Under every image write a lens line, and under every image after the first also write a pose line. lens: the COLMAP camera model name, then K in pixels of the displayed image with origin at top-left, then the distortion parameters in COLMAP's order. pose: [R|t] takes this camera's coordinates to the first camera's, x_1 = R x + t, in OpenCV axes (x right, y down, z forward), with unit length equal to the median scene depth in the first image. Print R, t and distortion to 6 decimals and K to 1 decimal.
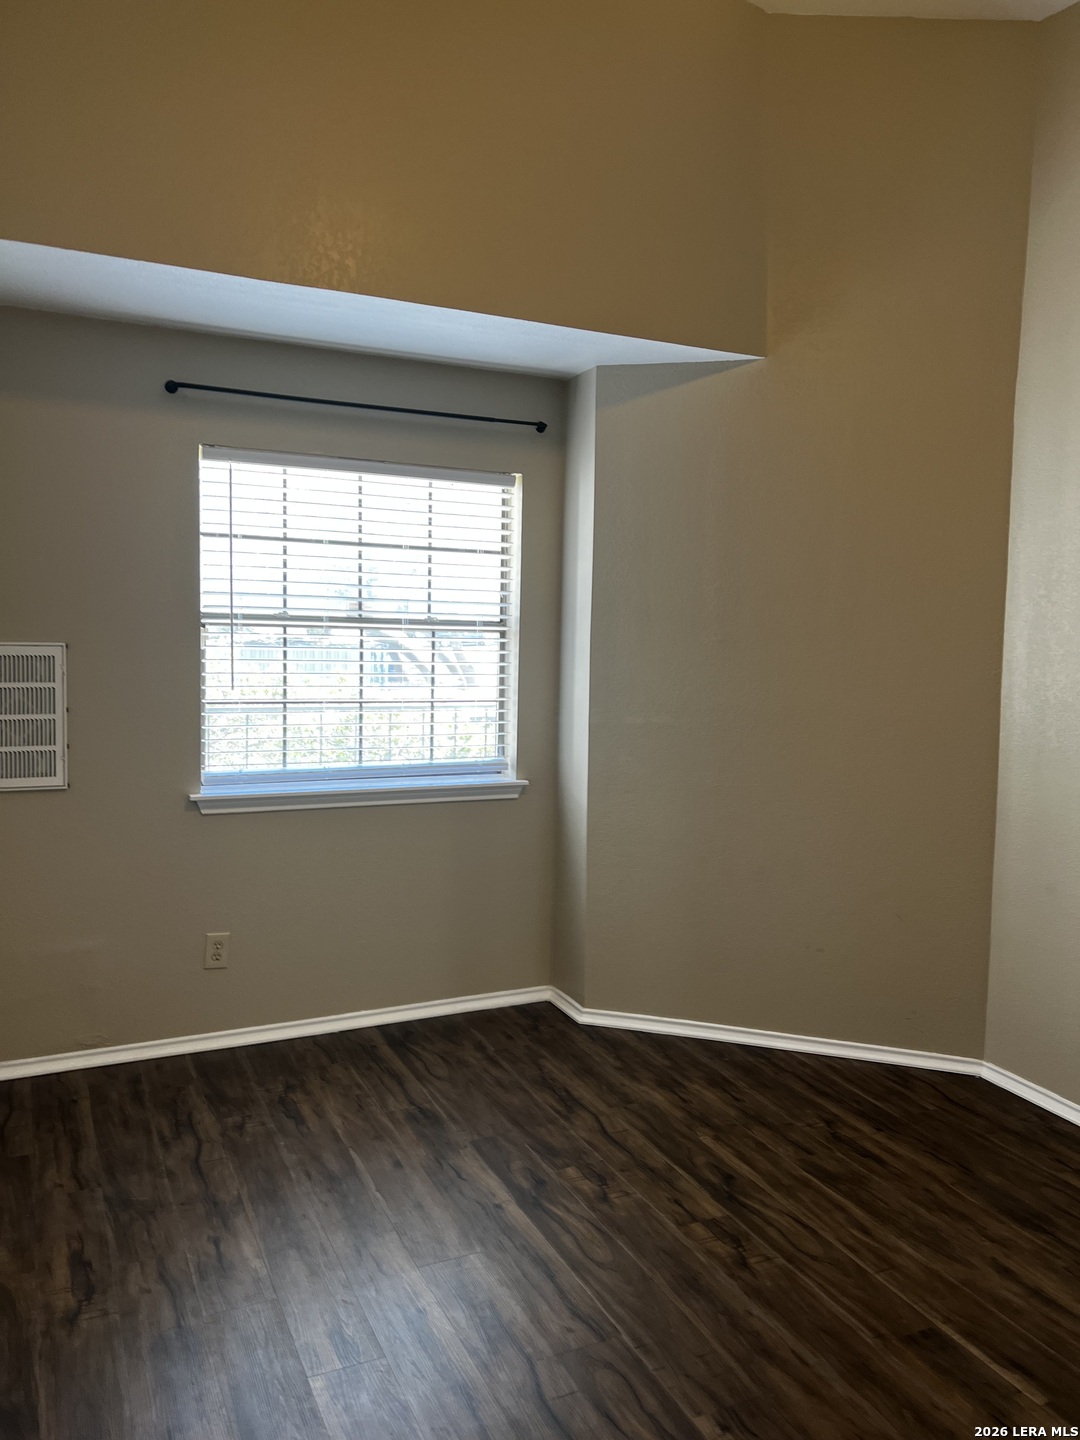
lens RADIAL K [[1086.4, 0, 498.3], [0, 1086.4, 711.2], [0, 0, 1]] dist [0.054157, -0.062549]
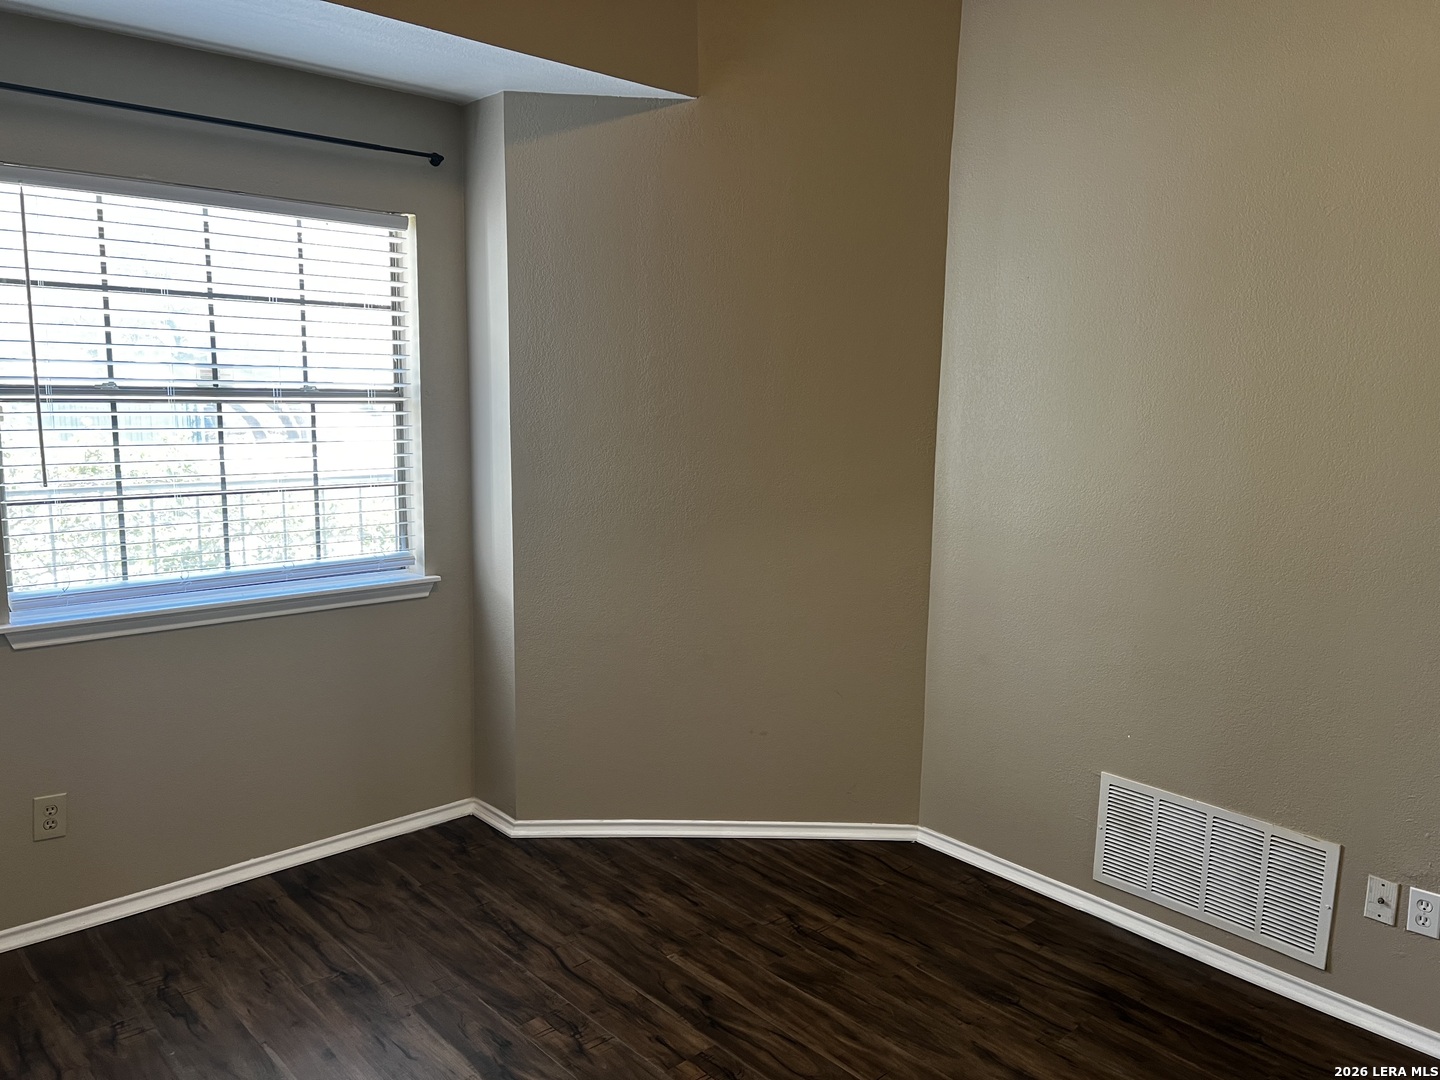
lens RADIAL K [[1086.4, 0, 706.3], [0, 1086.4, 550.7], [0, 0, 1]] dist [0.054157, -0.062549]
pose [[0.944942, -0.054646, 0.322643, -0.058612], [0.025001, 0.995132, 0.095322, -0.038585], [-0.326282, -0.082007, 0.941709, 0.119795]]
